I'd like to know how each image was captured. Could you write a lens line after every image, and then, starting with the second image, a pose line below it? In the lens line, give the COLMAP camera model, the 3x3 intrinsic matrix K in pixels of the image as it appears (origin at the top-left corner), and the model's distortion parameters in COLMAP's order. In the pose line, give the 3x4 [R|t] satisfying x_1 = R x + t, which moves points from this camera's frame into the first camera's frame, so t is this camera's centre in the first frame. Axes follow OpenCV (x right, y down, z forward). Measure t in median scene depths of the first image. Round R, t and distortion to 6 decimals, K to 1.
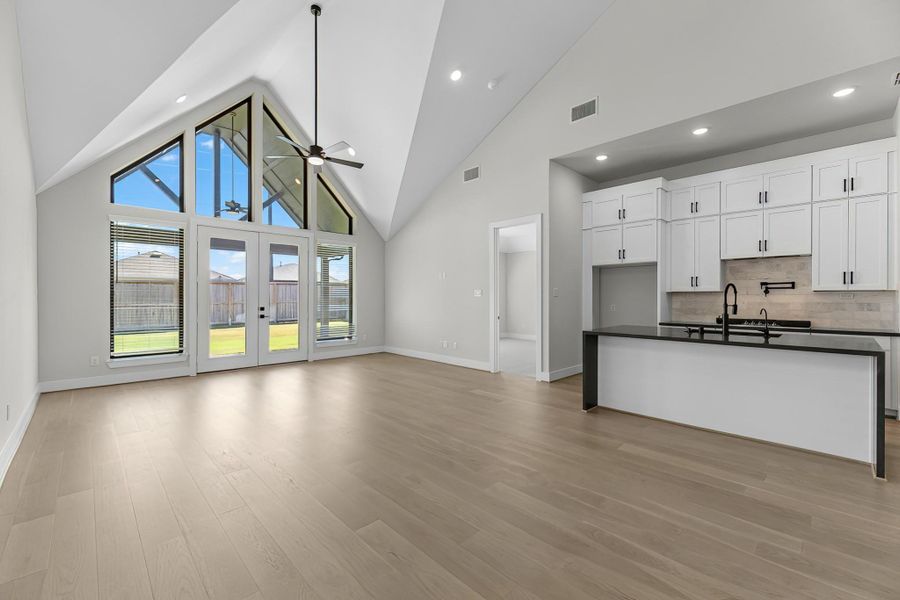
lens RADIAL K [[387.4, 0, 444.3], [0, 387.4, 296.9], [0, 0, 1]] dist [0.039115, -0.011789]
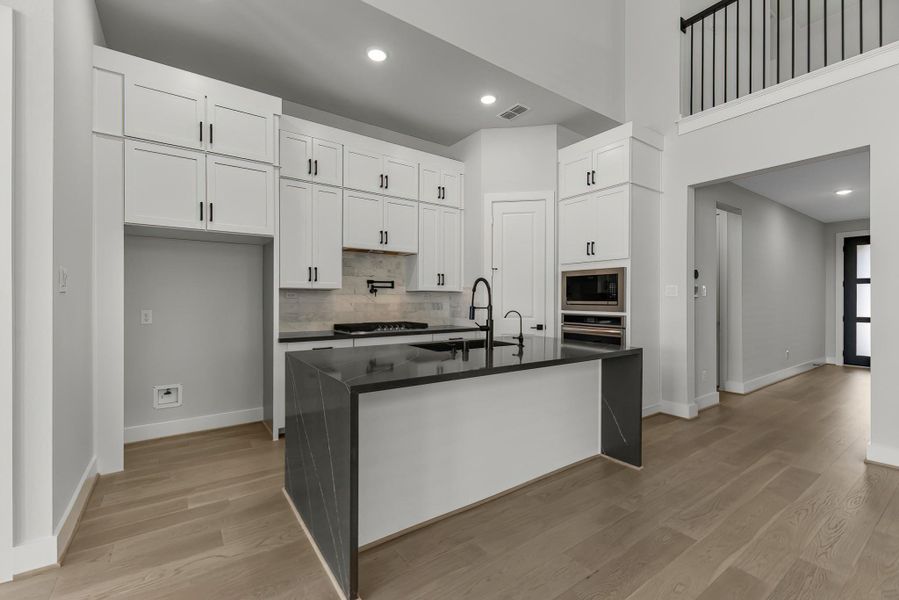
lens RADIAL K [[374.3, 0, 449.5], [0, 374.3, 300.0], [0, 0, 1]] dist [-0.001137, -0.000406]
pose [[0.142525, -0.002012, 0.989789, 0.016875], [-0.004577, 0.999986, 0.002692, 0.003729], [-0.989781, -0.004914, 0.142514, 0.662256]]
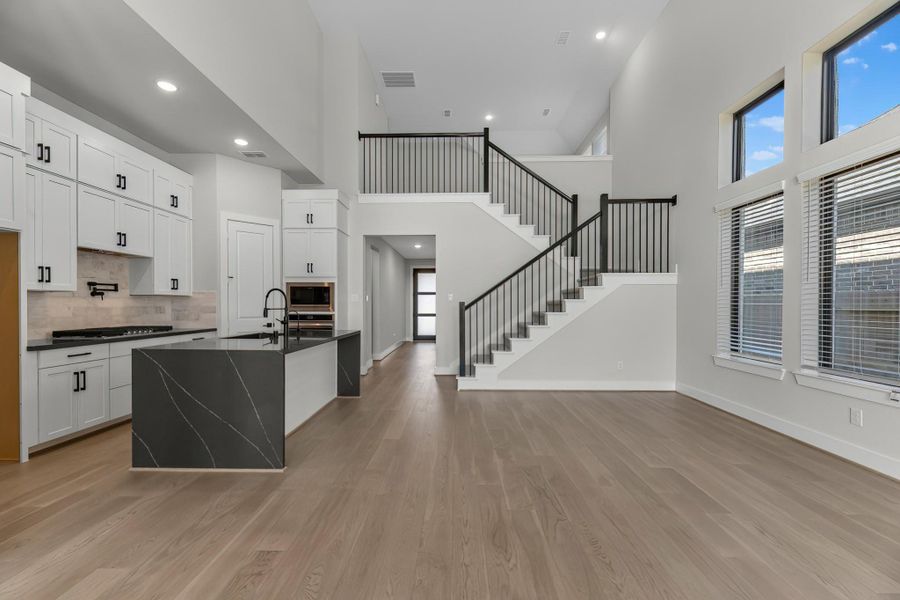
lens RADIAL K [[373.5, 0, 445.2], [0, 373.5, 305.9], [0, 0, 1]] dist [0.012859, -0.000229]
pose [[-0.716519, -0.006255, 0.697539, -0.225968], [-0.005988, 0.999978, 0.002816, 0.004967], [-0.697542, -0.002159, -0.716541, 0.977936]]
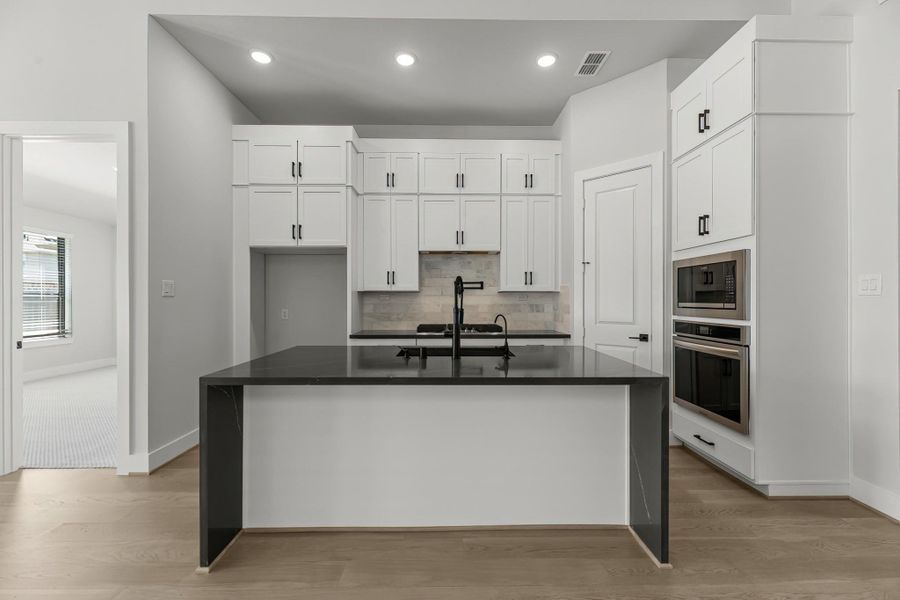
lens RADIAL K [[378.9, 0, 466.3], [0, 378.9, 300.3], [0, 0, 1]] dist [0.000563, -0.000015]
pose [[0.668871, -0.001278, 0.743377, 0.189032], [-0.001633, 0.999994, 0.003189, 0.002043], [-0.743377, -0.003347, 0.668865, 0.399411]]
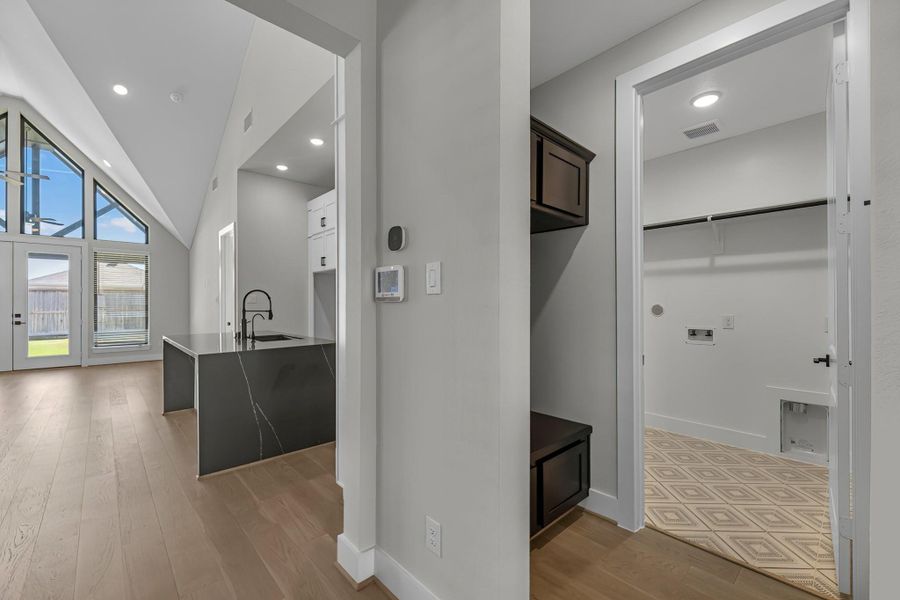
lens RADIAL K [[379.4, 0, 447.5], [0, 379.4, 303.2], [0, 0, 1]] dist [-0.003535, -0.000275]
pose [[0.999956, -0.002826, -0.008959, 0.846708], [0.002819, 0.999996, -0.000813, 0.002010], [0.008961, 0.000788, 0.999960, 0.011500]]
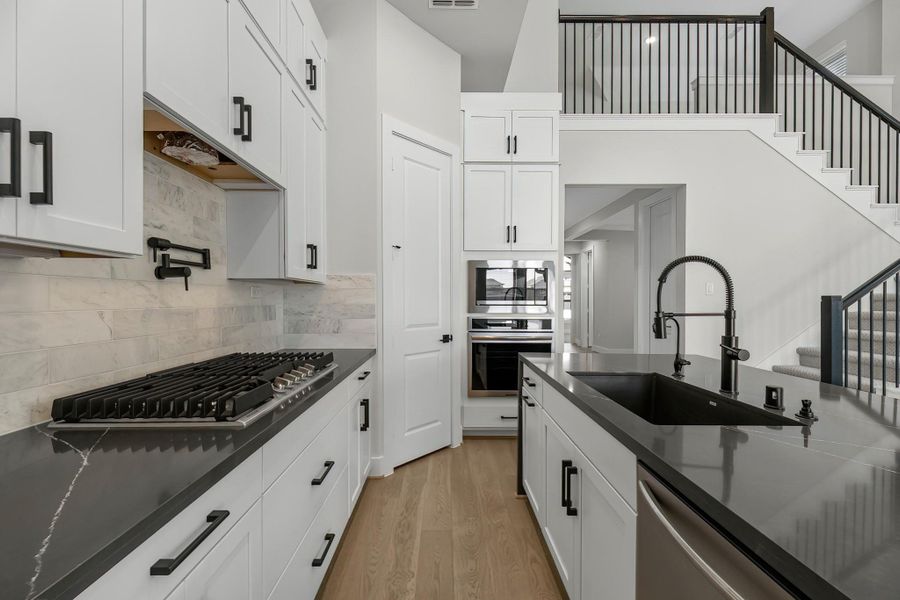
lens RADIAL K [[380.4, 0, 450.0], [0, 380.4, 300.0], [0, 0, 1]] dist [-0.000067, -0.000024]
pose [[-0.737164, -0.003212, 0.675707, 0.438254], [-0.004195, 0.999991, 0.000177, 0.005814], [-0.675701, -0.002705, -0.737171, 0.987992]]
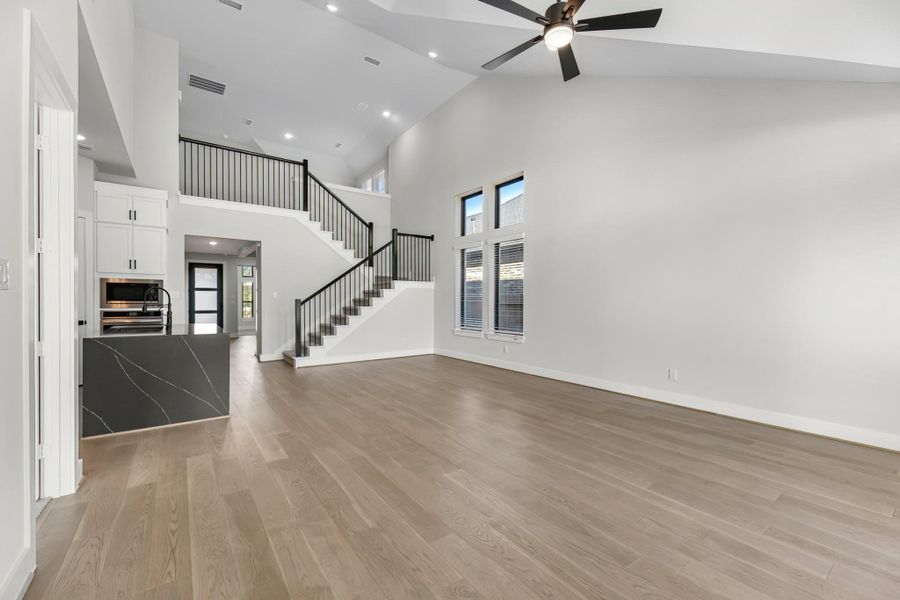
lens RADIAL K [[373.5, 0, 445.2], [0, 373.5, 305.9], [0, 0, 1]] dist [0.012859, -0.000229]
pose [[-0.992466, -0.005479, 0.122395, -0.221246], [-0.004473, 0.999954, 0.008492, 0.007177], [-0.122436, 0.007880, -0.992445, 1.424870]]
